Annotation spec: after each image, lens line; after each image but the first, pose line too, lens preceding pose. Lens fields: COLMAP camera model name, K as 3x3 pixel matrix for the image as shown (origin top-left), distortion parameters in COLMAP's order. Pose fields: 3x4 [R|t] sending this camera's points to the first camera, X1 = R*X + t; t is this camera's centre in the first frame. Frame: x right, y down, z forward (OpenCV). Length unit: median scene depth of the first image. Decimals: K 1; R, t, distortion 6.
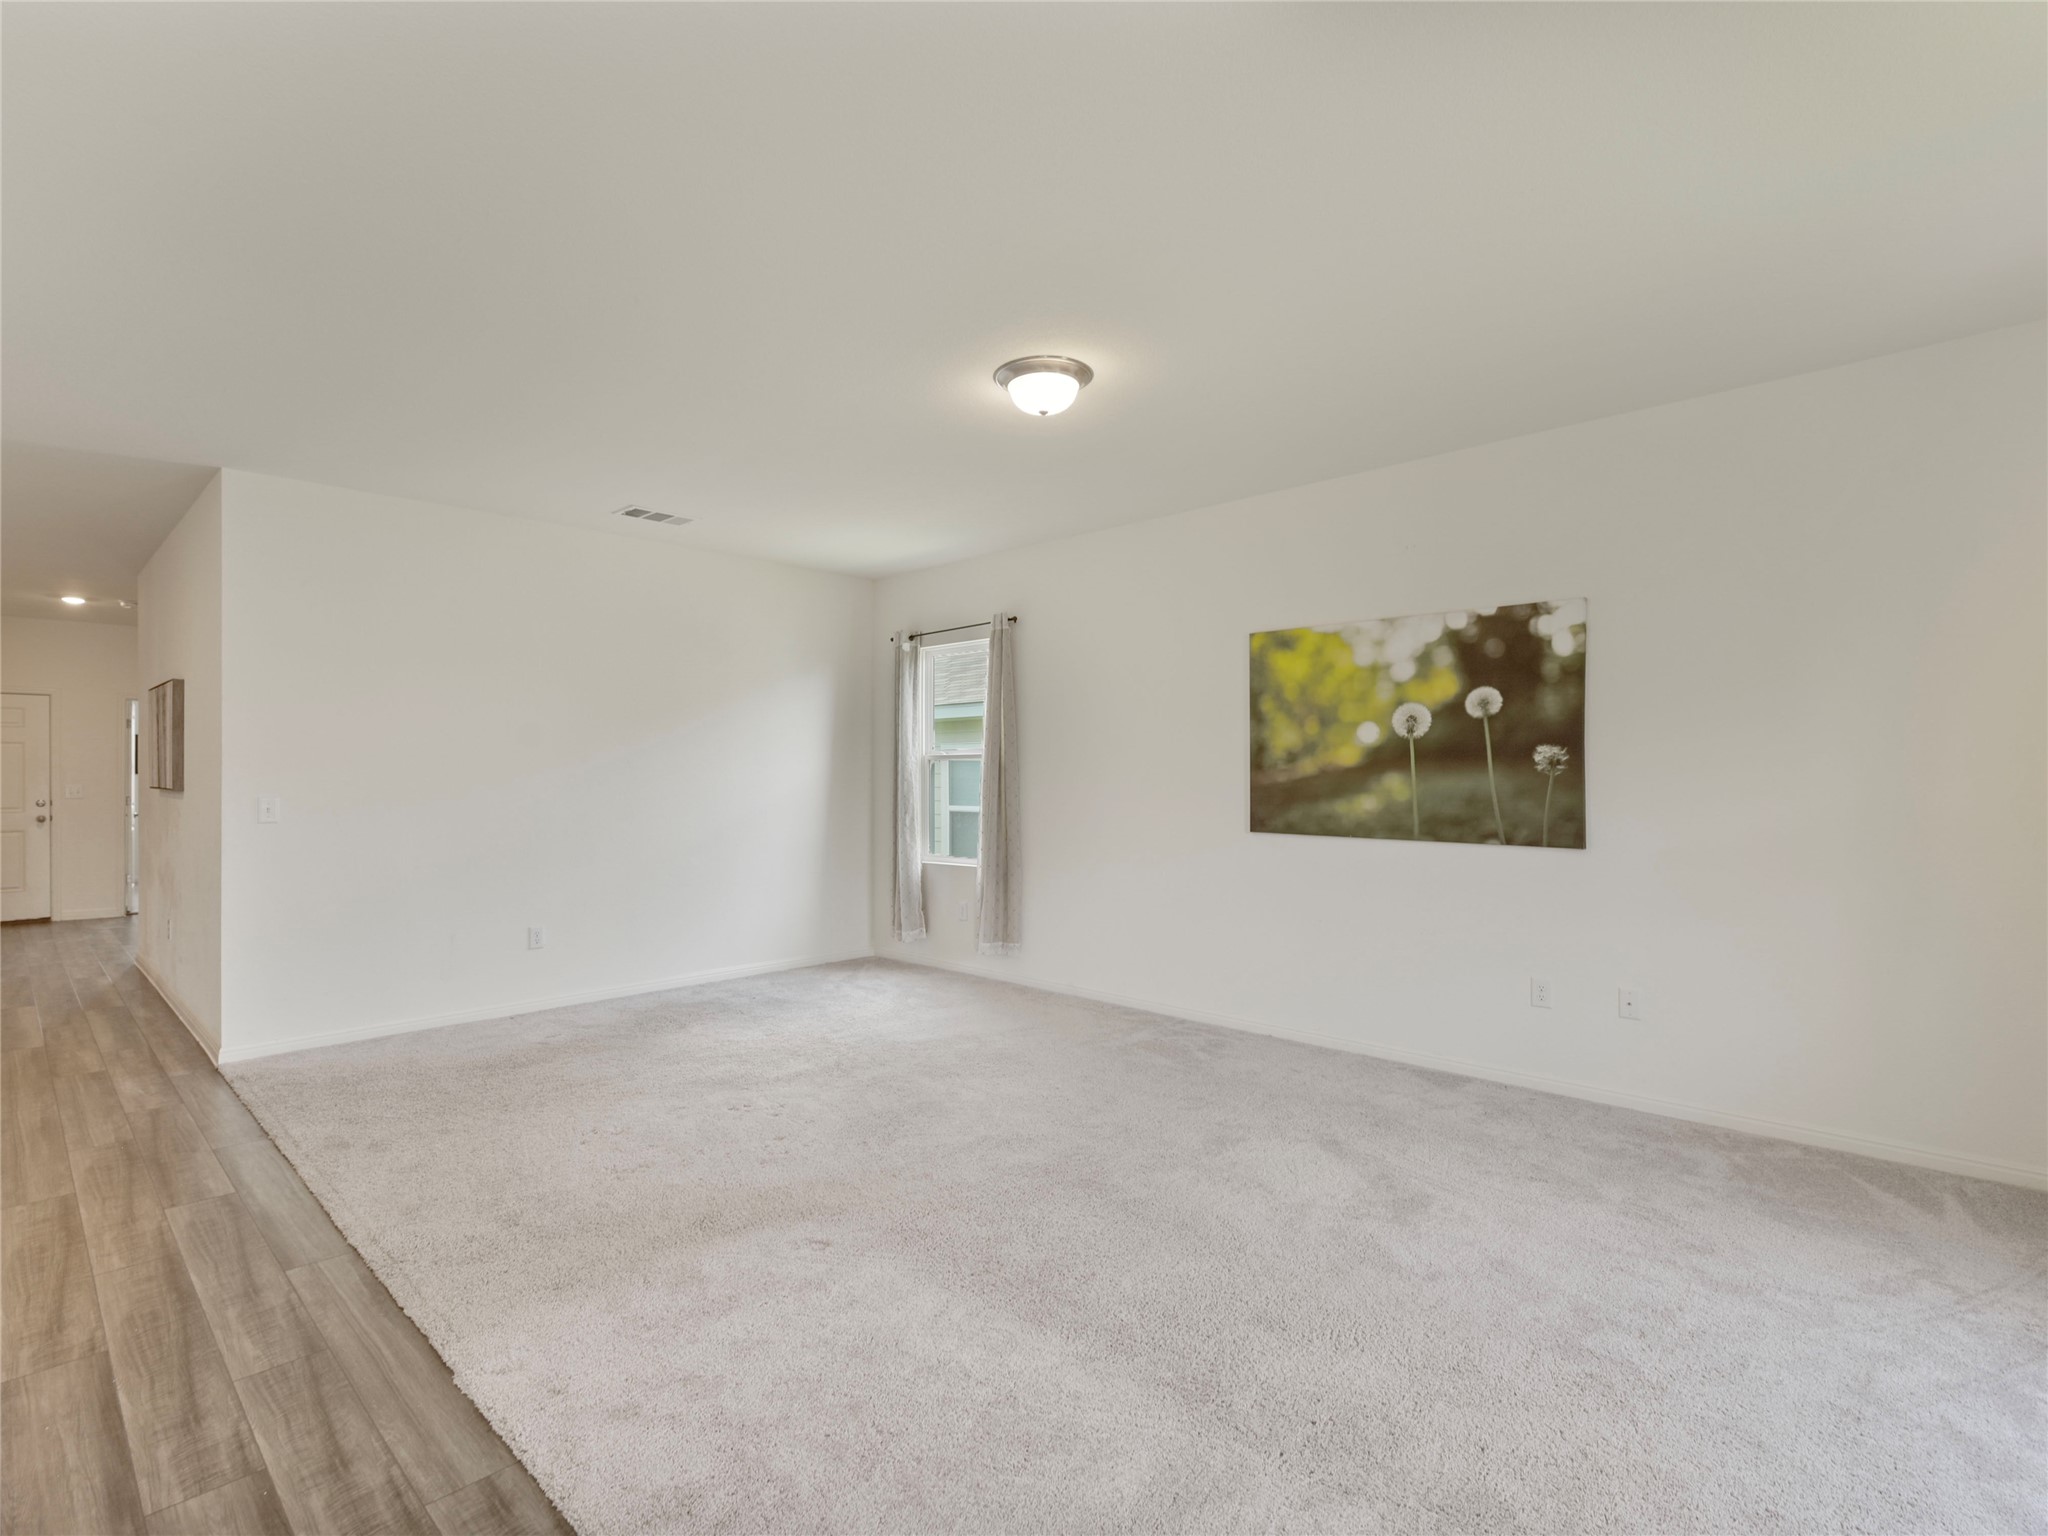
lens RADIAL K [[1002.5, 0, 1009.7], [0, 1002.5, 778.4], [0, 0, 1]] dist [0.000156, -0.000228]
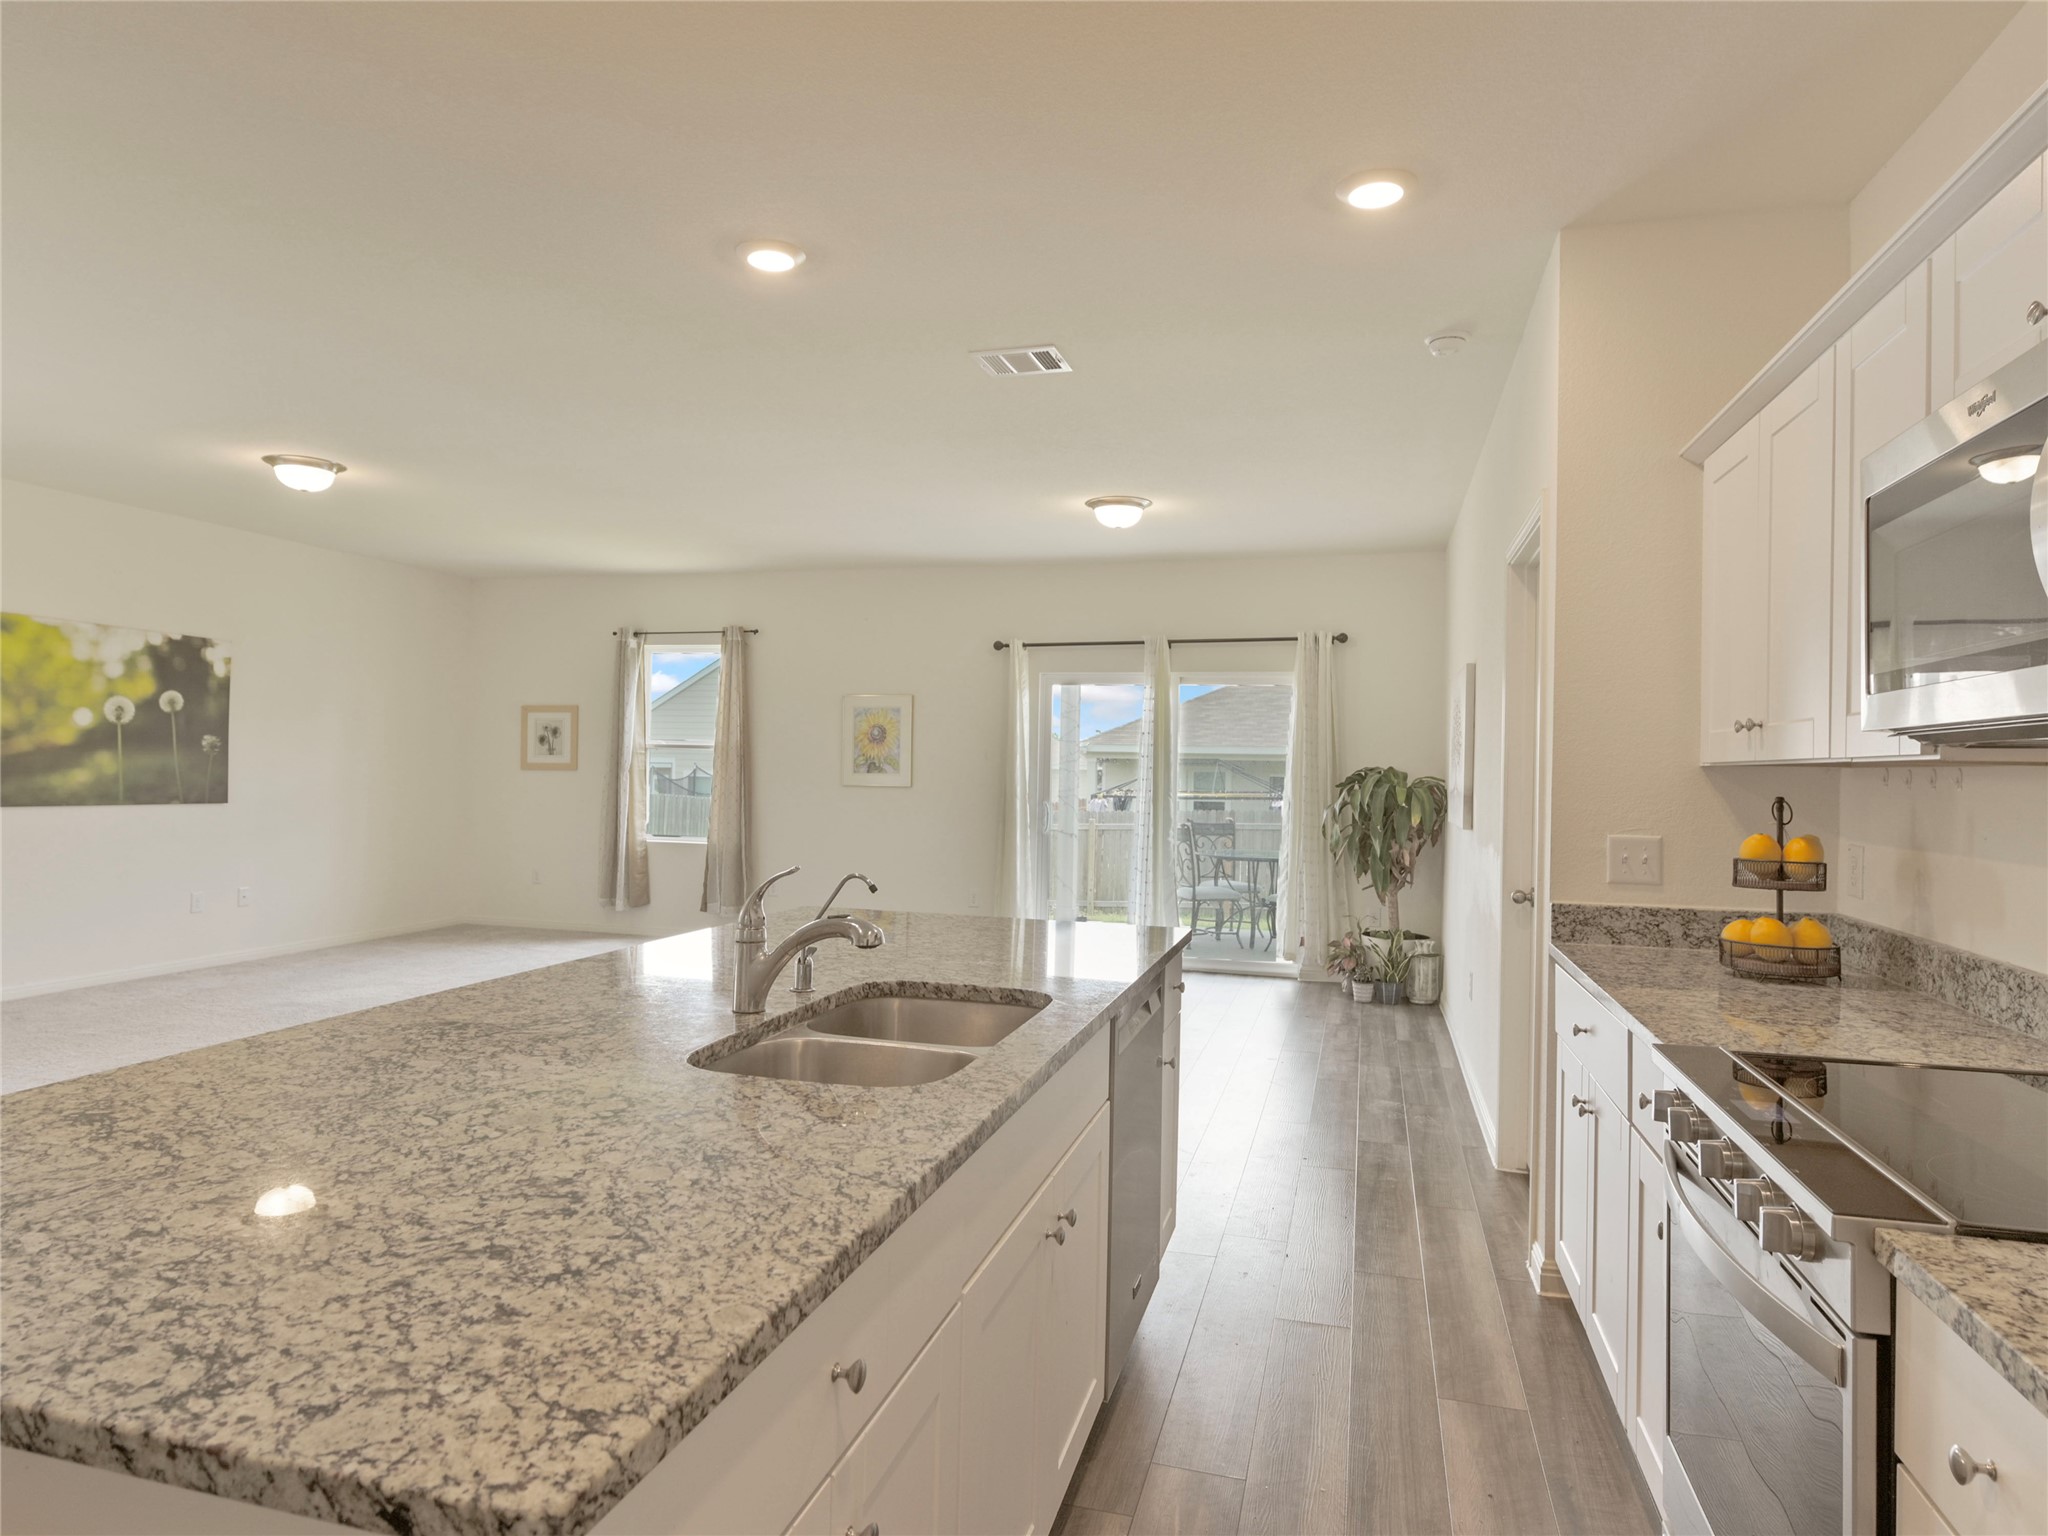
lens RADIAL K [[1203.7, 0, 1034.4], [0, 1203.7, 761.5], [0, 0, 1]] dist [-0.001249, 0.000301]
pose [[-0.490211, -0.000040, 0.871604, -1.481581], [-0.012953, 0.999890, -0.007238, 0.003255], [-0.871507, -0.014838, -0.490158, 0.735624]]
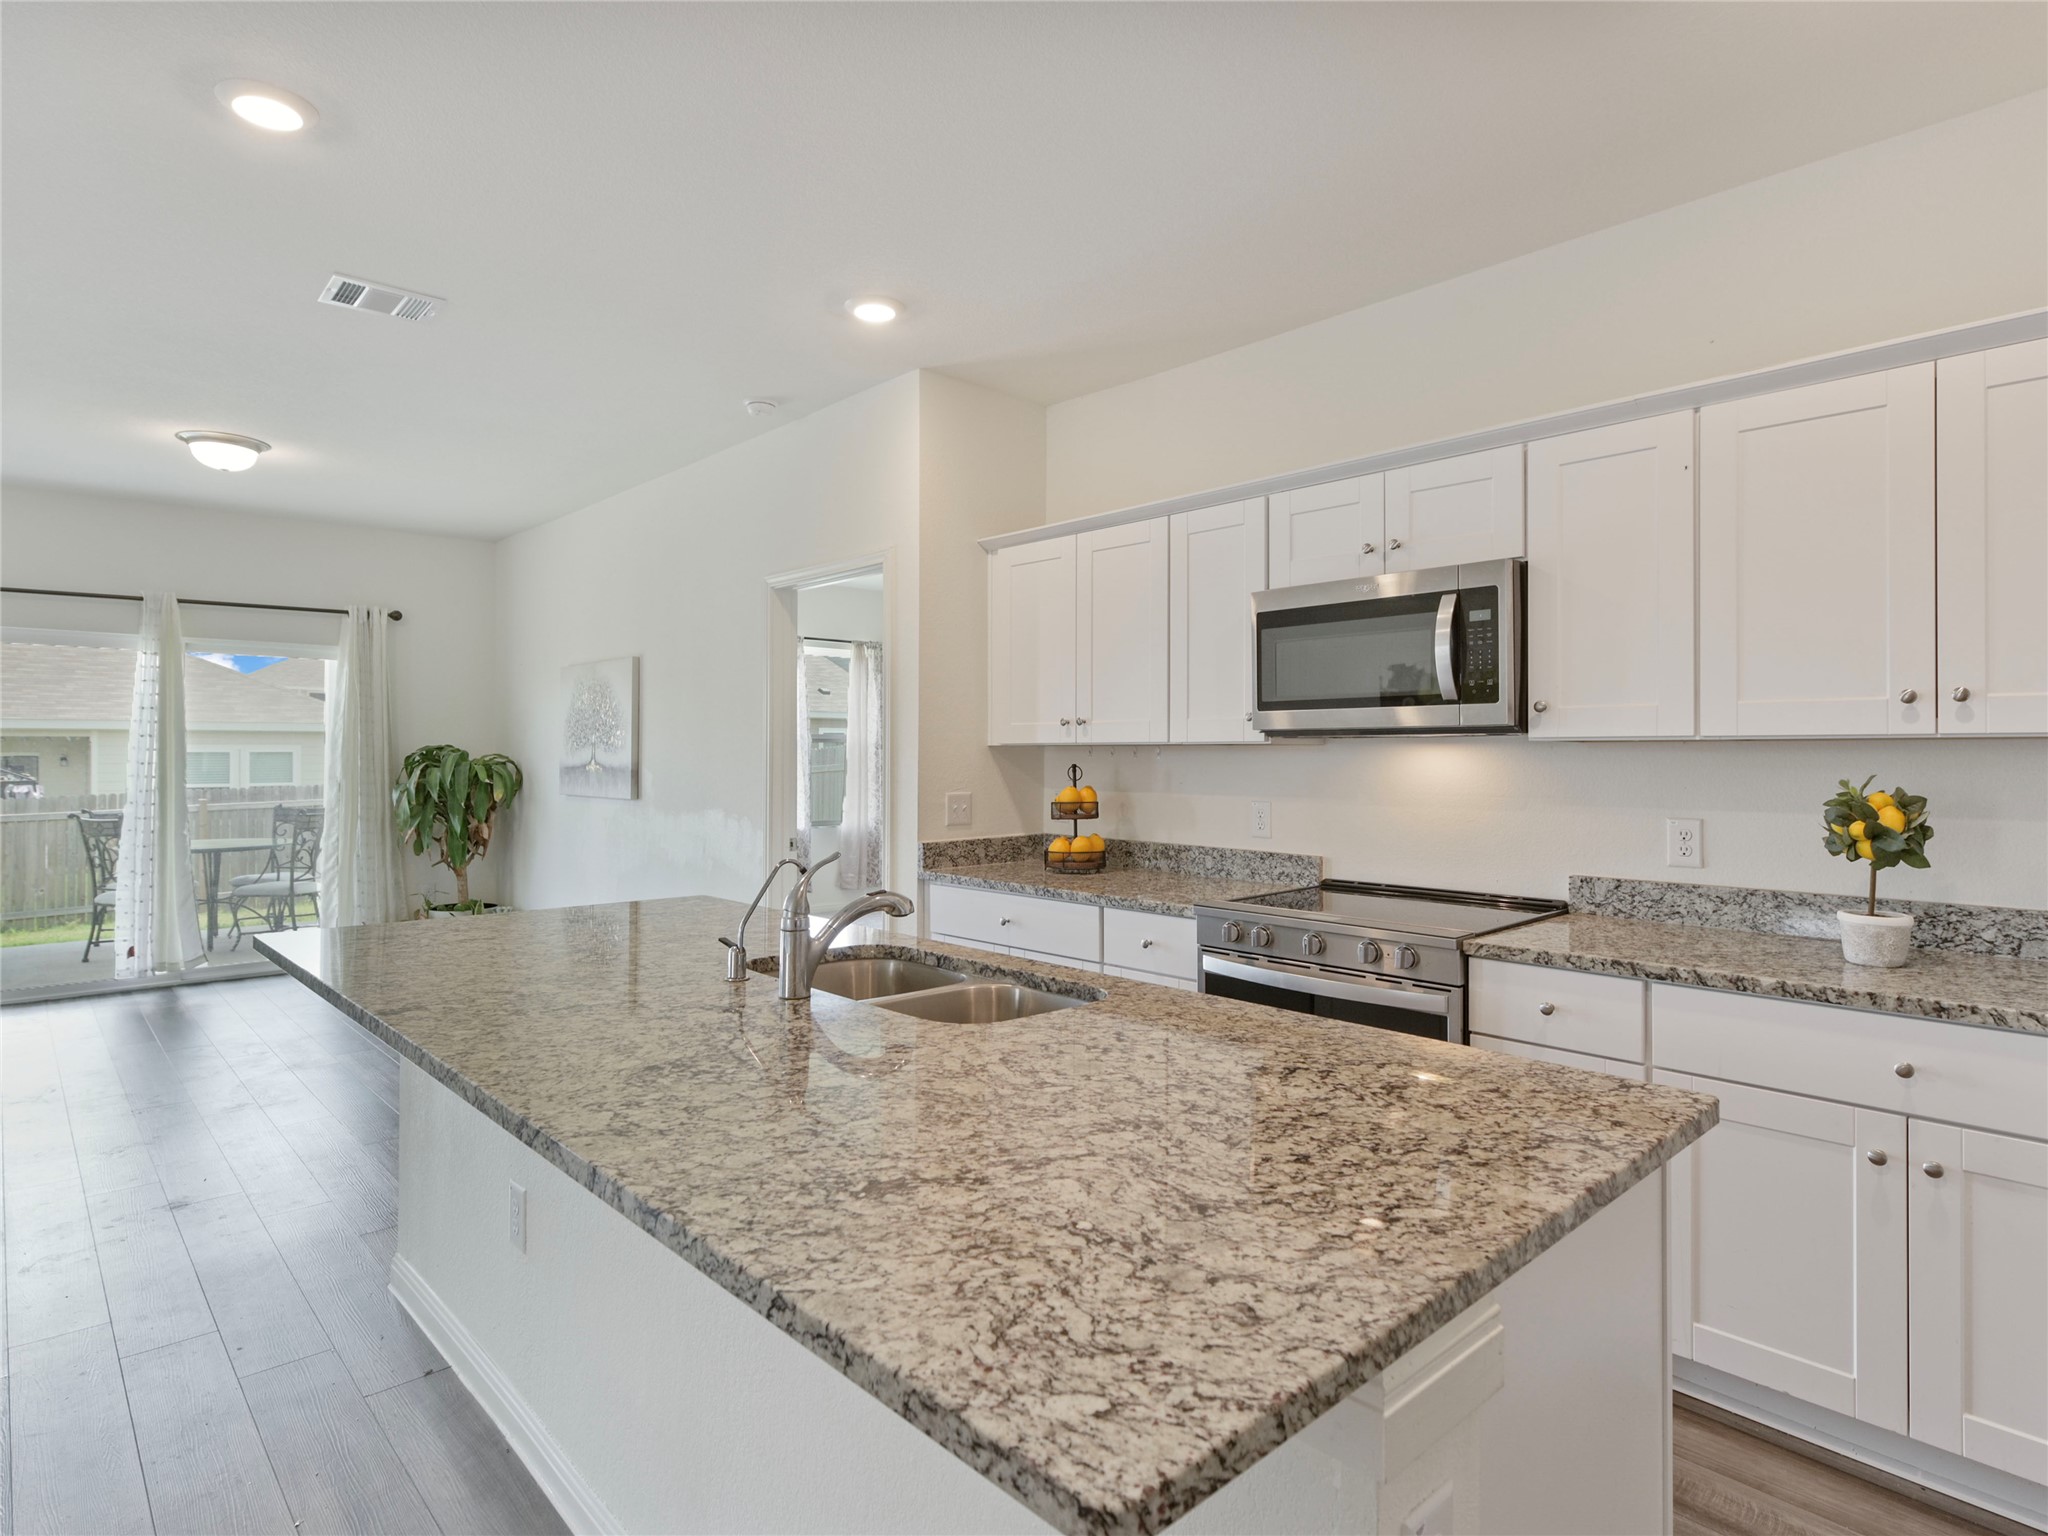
lens RADIAL K [[1110.5, 0, 998.5], [0, 1110.5, 740.3], [0, 0, 1]] dist [-0.001188, -0.000402]
pose [[-0.998668, 0.002950, 0.051505, -1.136615], [0.002618, 0.999975, -0.006507, -0.001755], [-0.051523, -0.006363, -0.998652, 1.034983]]
